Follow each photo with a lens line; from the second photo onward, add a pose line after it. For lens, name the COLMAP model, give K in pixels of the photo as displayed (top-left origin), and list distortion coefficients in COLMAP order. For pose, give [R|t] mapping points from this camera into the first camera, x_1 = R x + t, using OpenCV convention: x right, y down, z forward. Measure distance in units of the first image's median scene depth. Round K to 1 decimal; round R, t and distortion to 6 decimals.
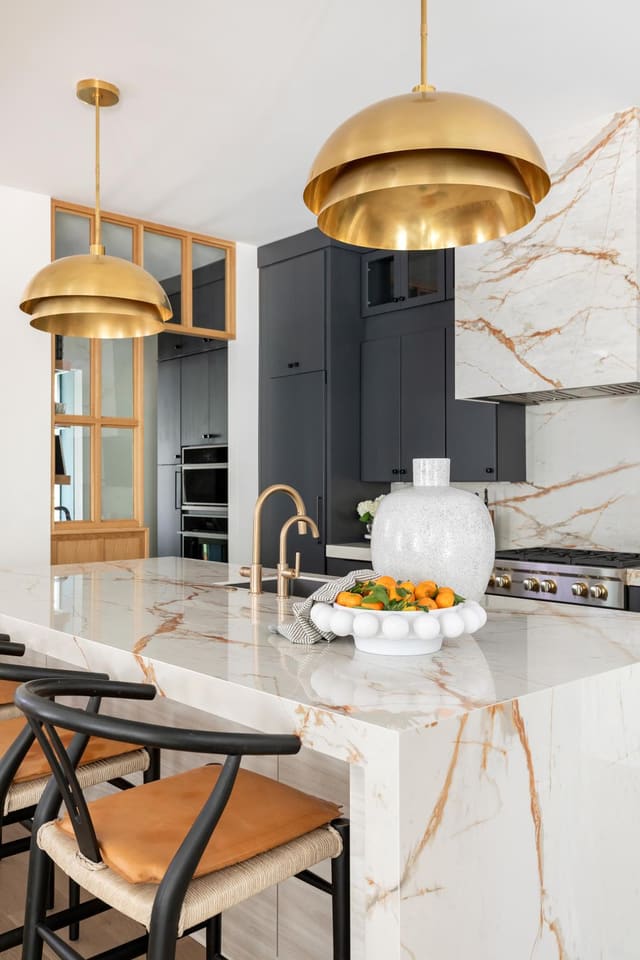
lens RADIAL K [[836.8, 0, 320.0], [0, 836.8, 480.0], [0, 0, 1]] dist [-0.007659, 0.002817]
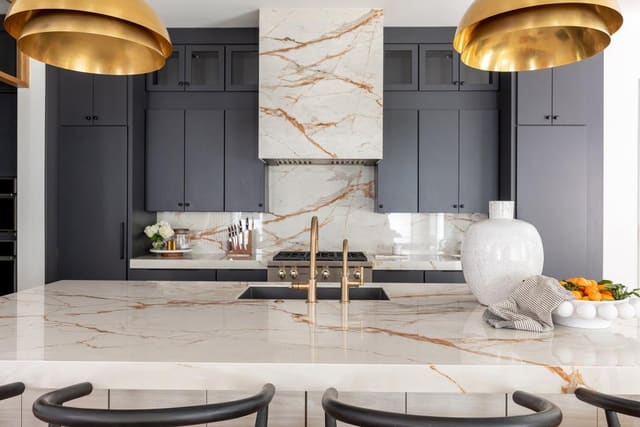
lens RADIAL K [[462.8, 0, 320.0], [0, 462.8, 213.5], [0, 0, 1]] dist [-0.007600, 0.001766]
pose [[0.671555, 0.001556, 0.740953, -0.416551], [-0.009813, 0.999929, 0.006793, -0.002615], [-0.740890, -0.011833, 0.671522, 0.369359]]
